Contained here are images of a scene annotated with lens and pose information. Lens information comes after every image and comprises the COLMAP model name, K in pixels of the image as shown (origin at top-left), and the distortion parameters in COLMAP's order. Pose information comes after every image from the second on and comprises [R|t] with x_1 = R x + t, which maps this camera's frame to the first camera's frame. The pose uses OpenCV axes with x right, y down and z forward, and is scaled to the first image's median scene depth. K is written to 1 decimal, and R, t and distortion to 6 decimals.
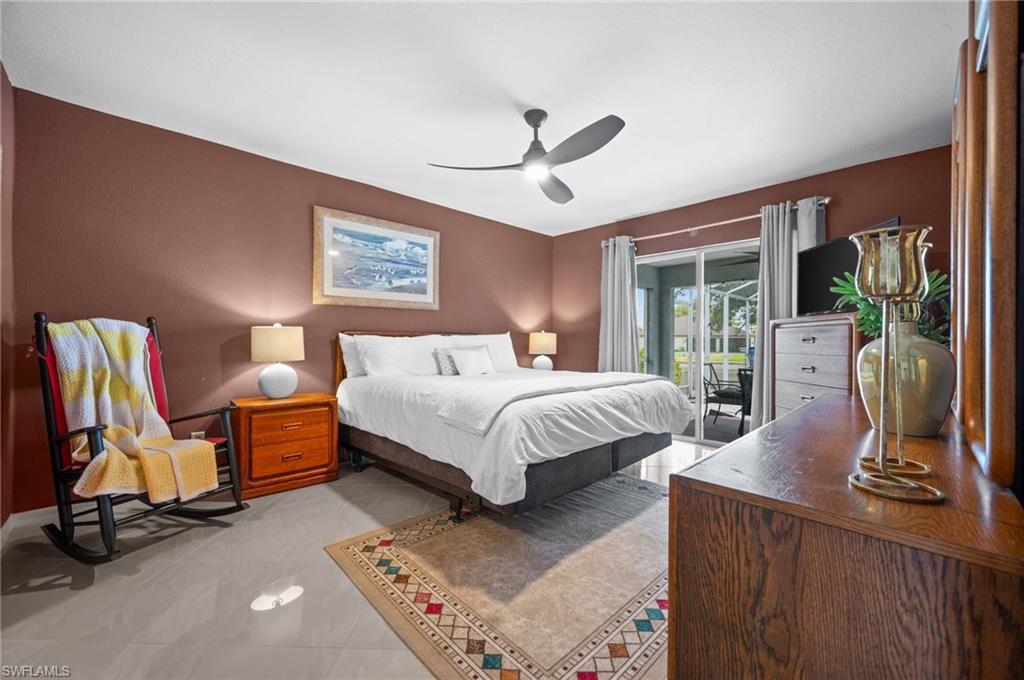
lens RADIAL K [[401.4, 0, 510.9], [0, 401.4, 338.4], [0, 0, 1]] dist [-0.003407, 0.000522]
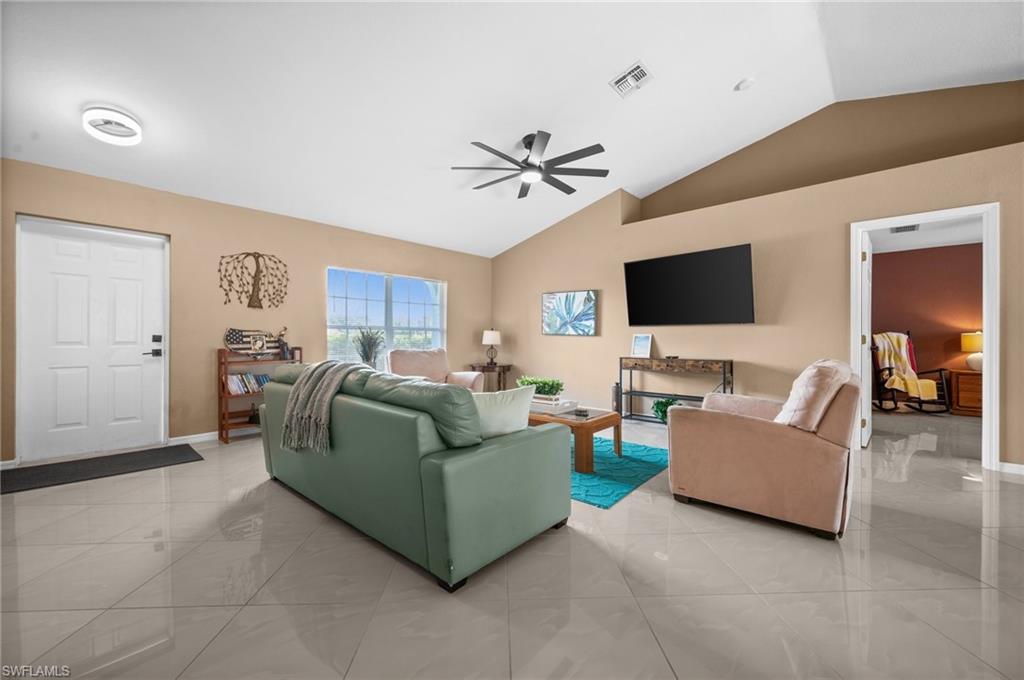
lens RADIAL K [[401.4, 0, 515.6], [0, 401.4, 340.0], [0, 0, 1]] dist [-0.003407, 0.000522]
pose [[0.066943, -0.005207, -0.997743, 1.573235], [-0.001541, 0.999985, -0.005322, 0.021304], [0.997756, 0.001894, 0.066934, -1.778672]]
